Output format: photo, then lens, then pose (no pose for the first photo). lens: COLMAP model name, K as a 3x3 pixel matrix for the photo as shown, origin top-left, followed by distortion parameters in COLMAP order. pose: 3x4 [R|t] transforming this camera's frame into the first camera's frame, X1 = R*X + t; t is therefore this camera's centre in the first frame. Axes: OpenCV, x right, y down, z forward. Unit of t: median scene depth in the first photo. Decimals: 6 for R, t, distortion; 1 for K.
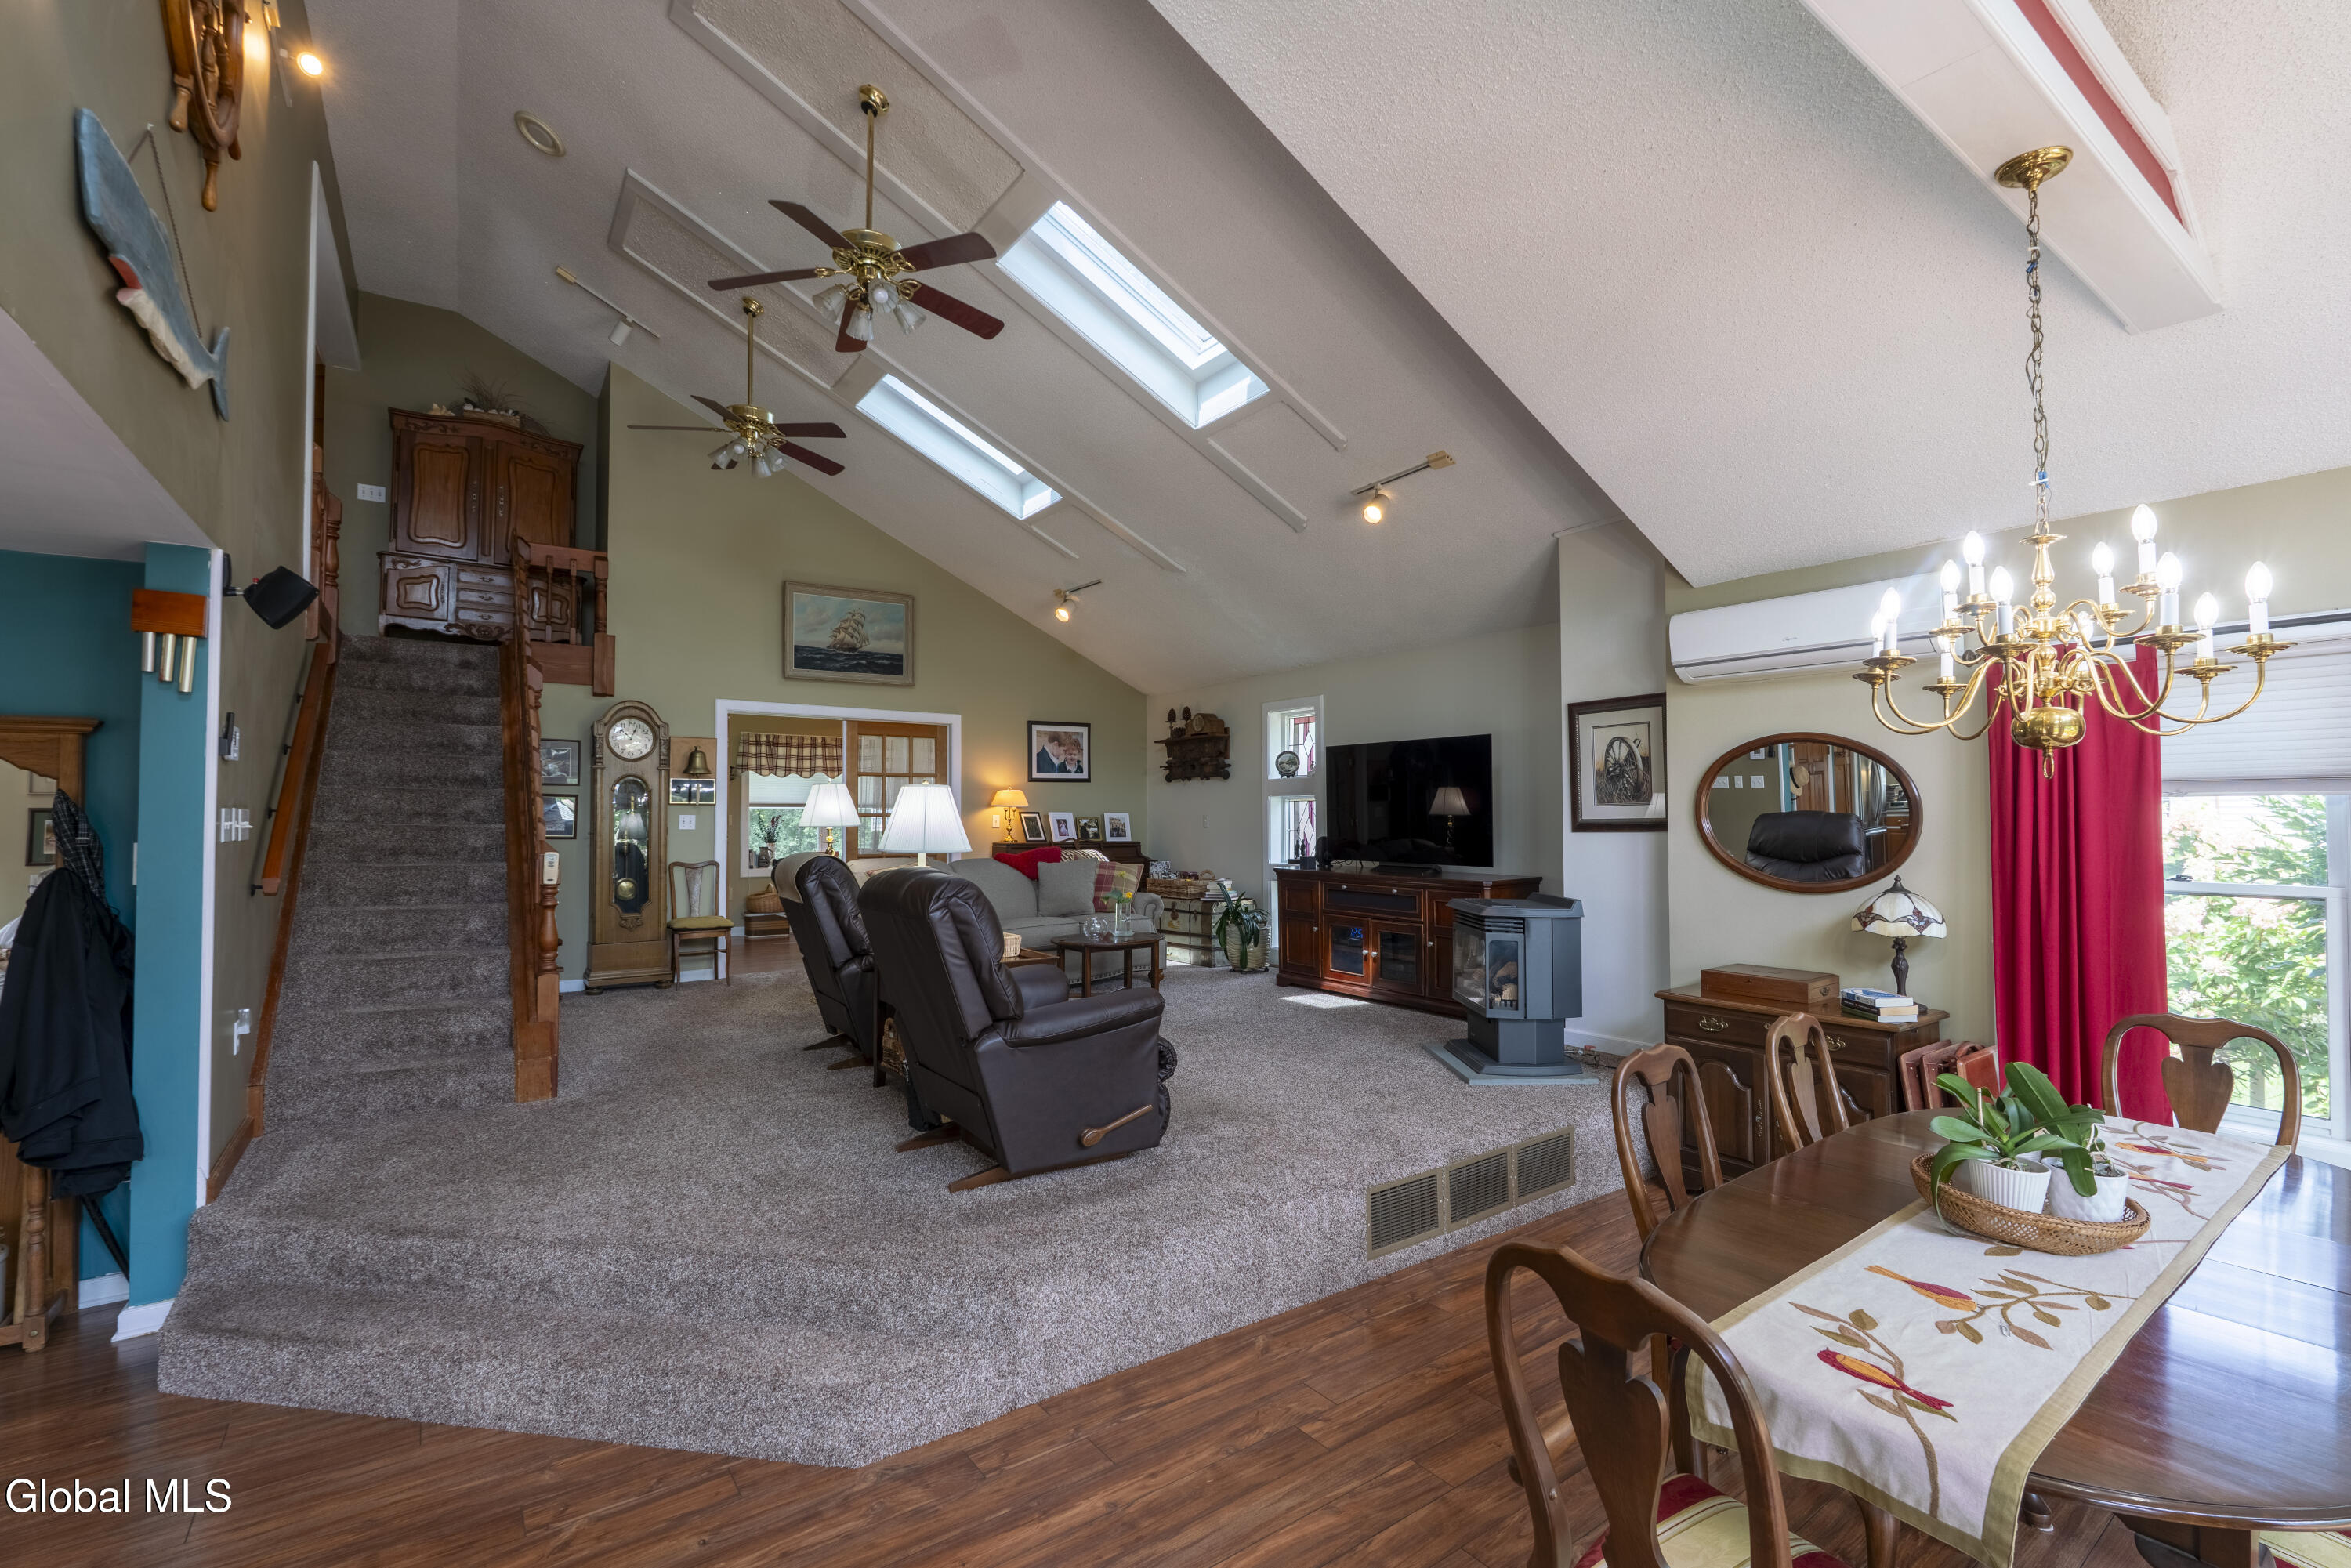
lens RADIAL K [[1049.9, 0, 1179.2], [0, 1049.9, 790.8], [0, 0, 1]] dist [-0.002457, 0.000354]
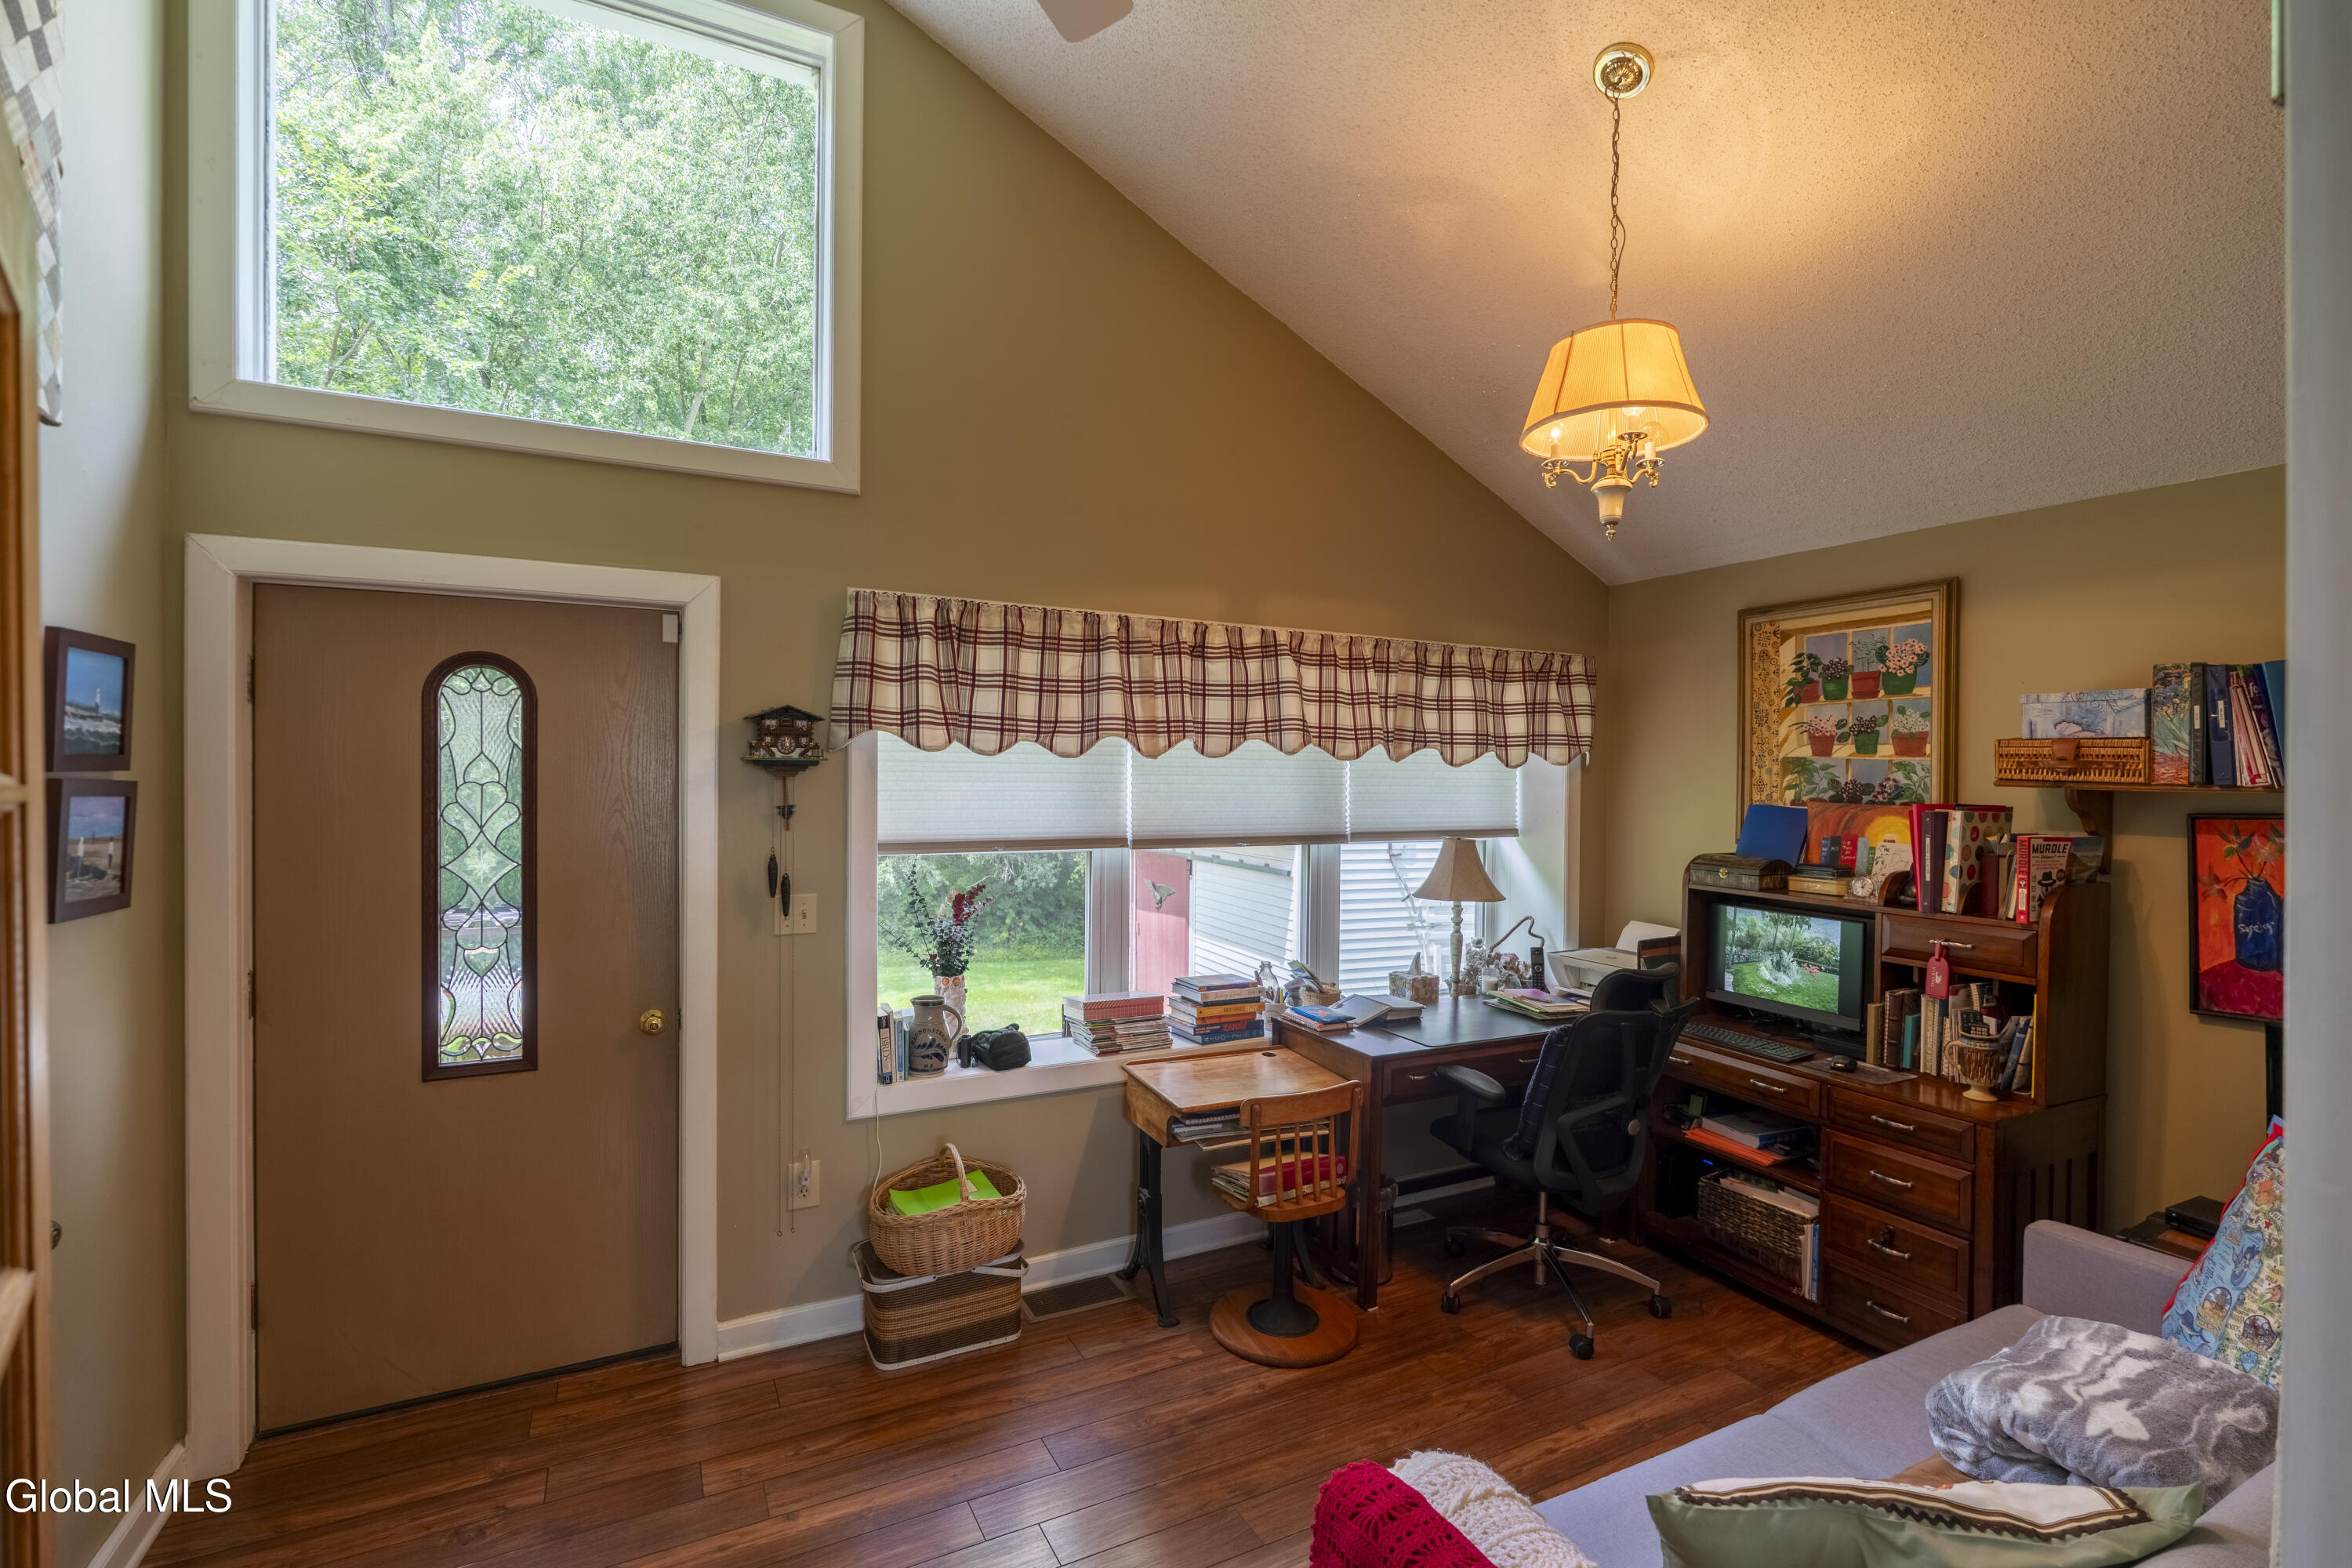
lens RADIAL K [[1050.4, 0, 1170.3], [0, 1050.4, 786.2], [0, 0, 1]] dist [-0.002457, 0.000354]
pose [[0.986853, 0.010323, -0.161289, -0.283682], [-0.005218, 0.999473, 0.032042, -0.013423], [0.161535, -0.030780, 0.986387, 0.725850]]
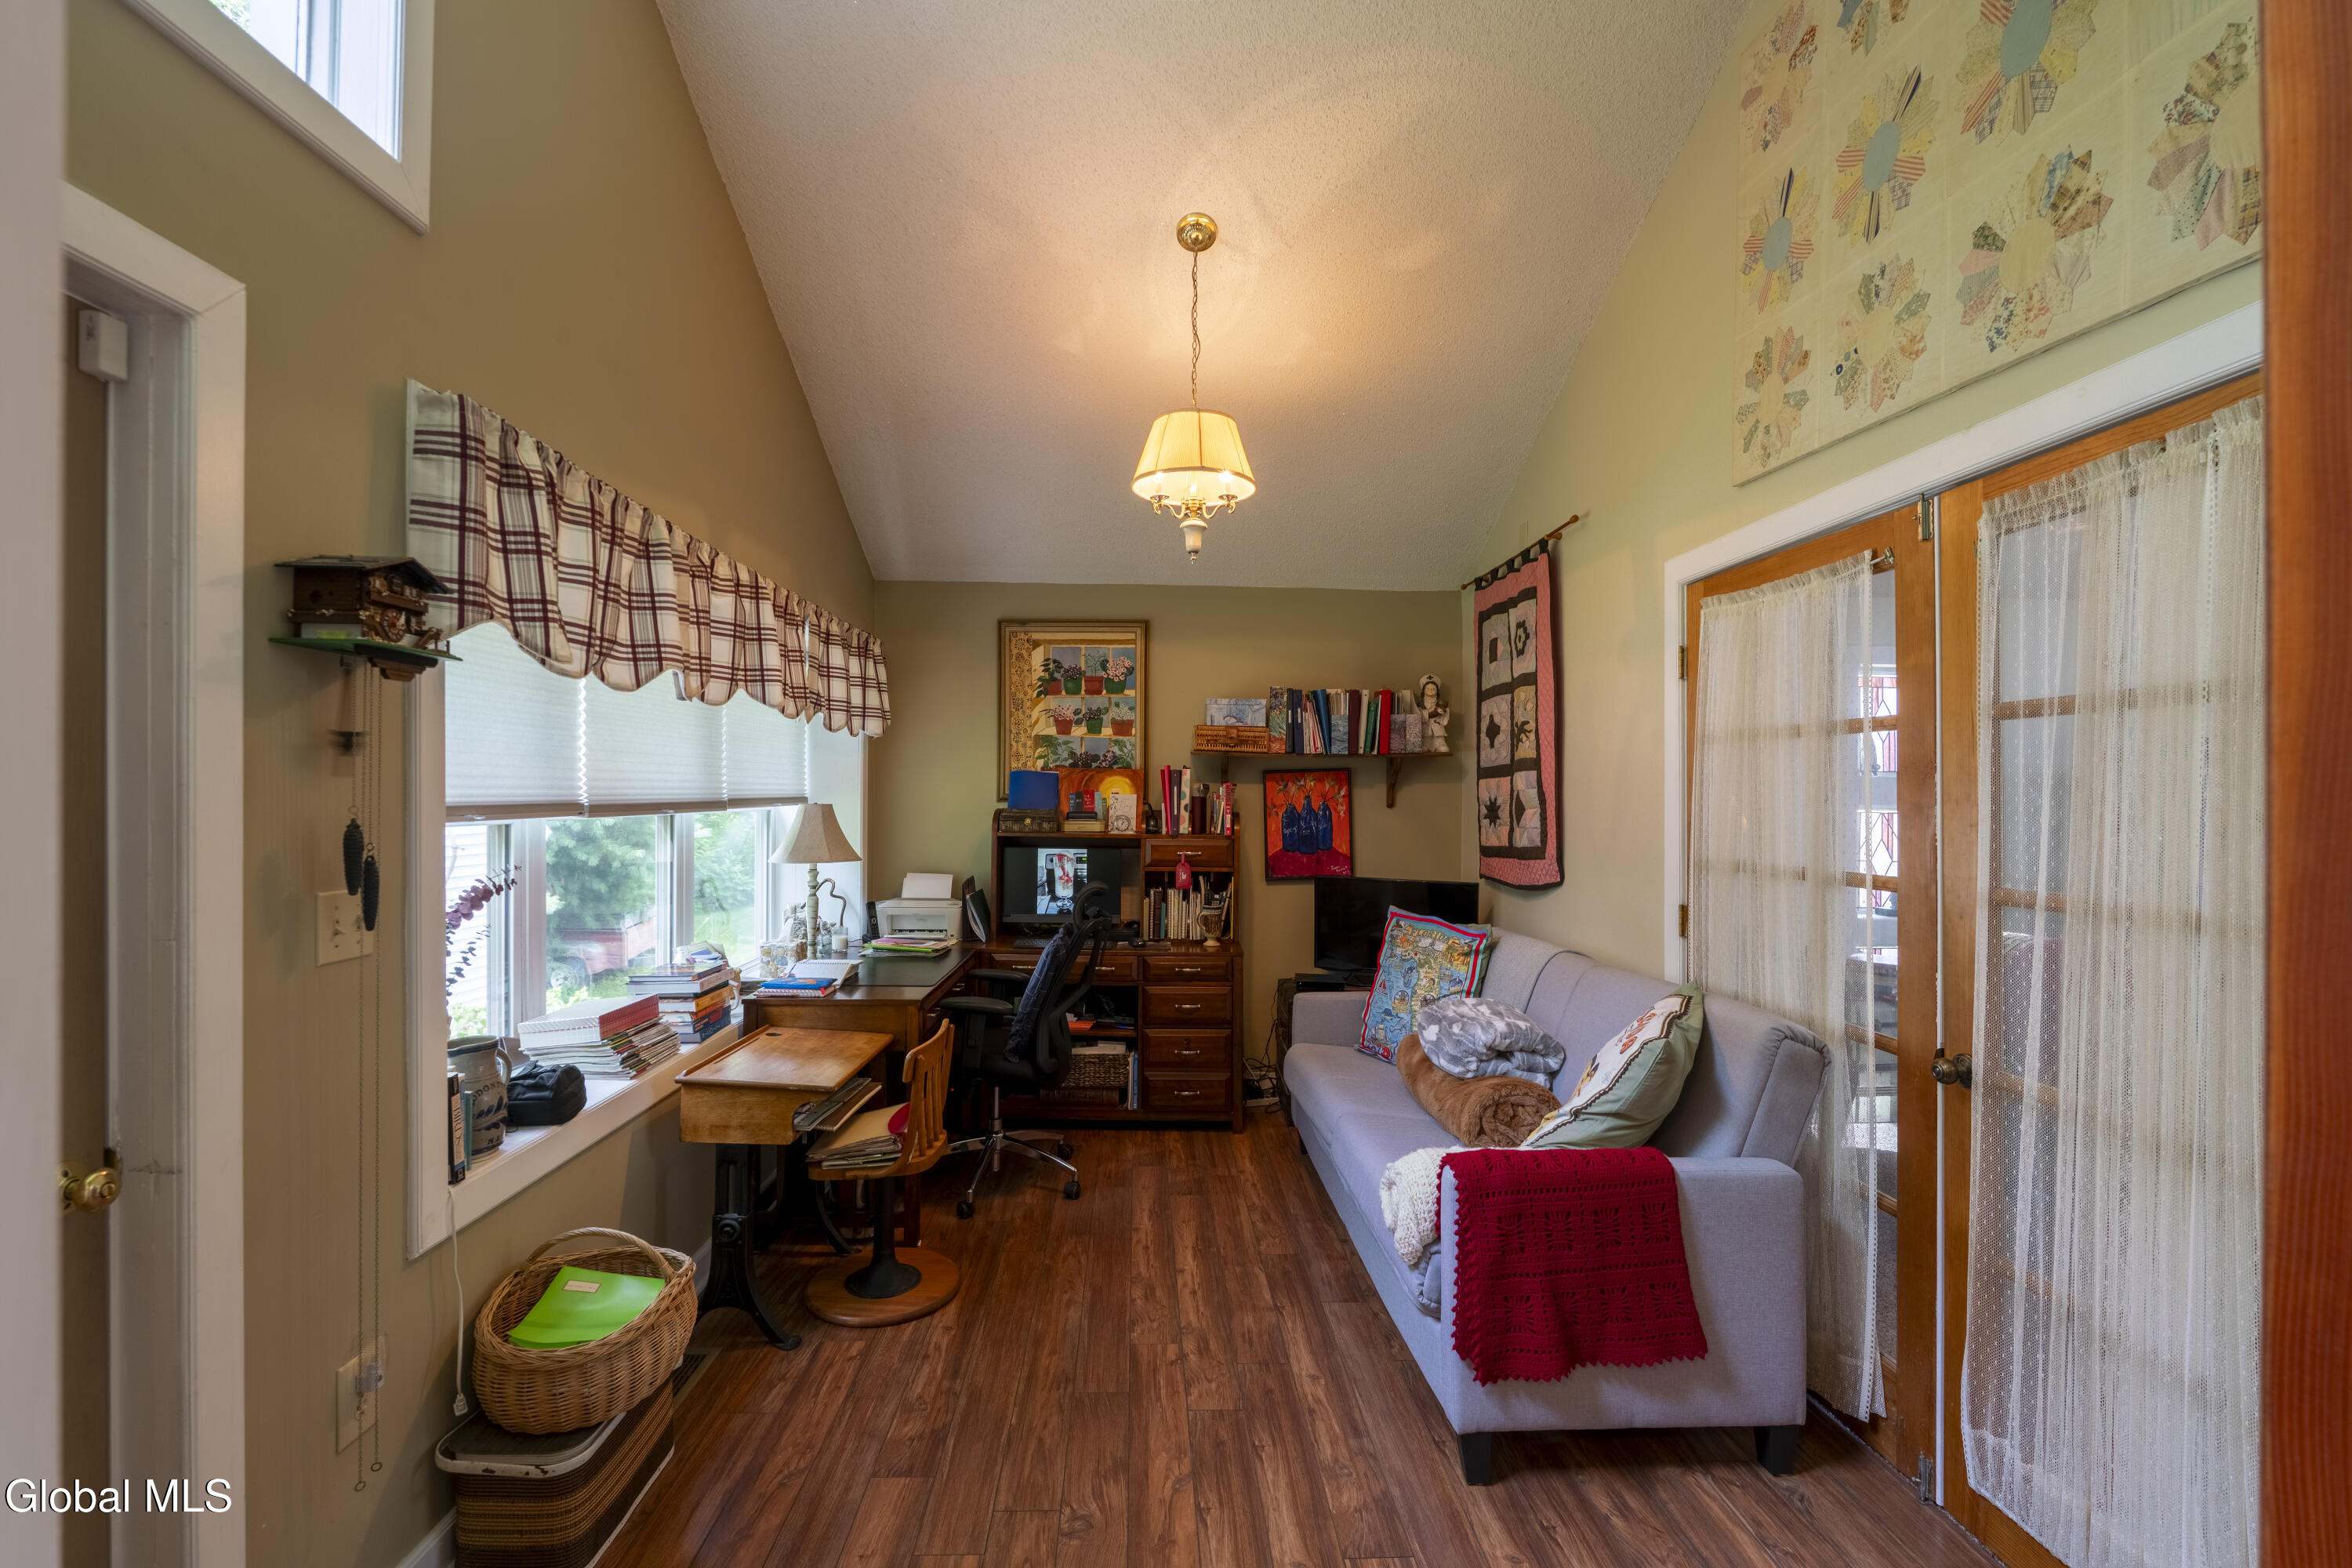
lens RADIAL K [[1050.4, 0, 1169.6], [0, 1050.4, 789.7], [0, 0, 1]] dist [-0.002457, 0.000354]
pose [[0.559267, 0.005540, 0.828969, -0.475819], [-0.024692, 0.999645, 0.009978, 0.003887], [-0.828620, -0.026049, 0.559205, 0.788512]]
